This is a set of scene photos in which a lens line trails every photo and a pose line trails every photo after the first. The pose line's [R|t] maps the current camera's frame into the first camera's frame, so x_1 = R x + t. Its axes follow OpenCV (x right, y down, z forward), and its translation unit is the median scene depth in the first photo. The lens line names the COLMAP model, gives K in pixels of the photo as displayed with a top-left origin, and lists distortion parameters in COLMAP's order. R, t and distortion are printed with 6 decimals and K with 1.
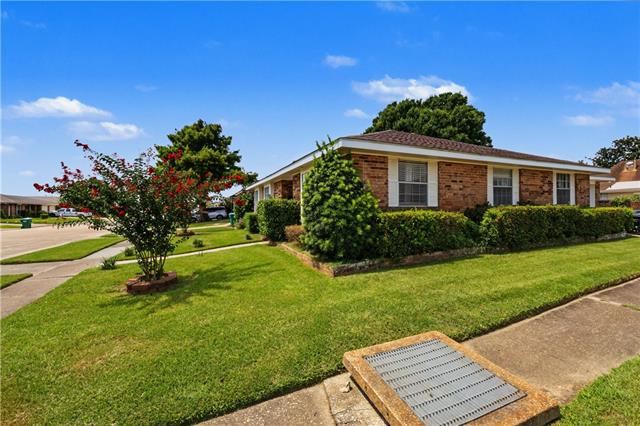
lens RADIAL K [[264.8, 0, 322.4], [0, 264.8, 210.4], [0, 0, 1]] dist [-0.010061, -0.000550]
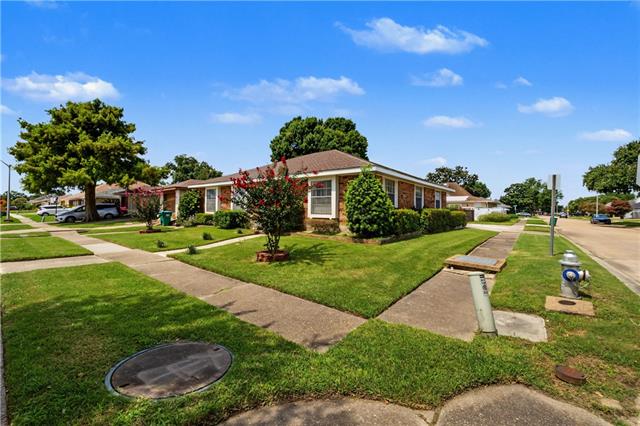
lens RADIAL K [[264.8, 0, 322.4], [0, 264.8, 210.4], [0, 0, 1]] dist [-0.010061, -0.000550]
pose [[0.889147, 0.022071, 0.457089, -0.518608], [-0.017356, 0.999744, -0.014513, 0.024040], [-0.457292, 0.004971, 0.889303, -0.182300]]
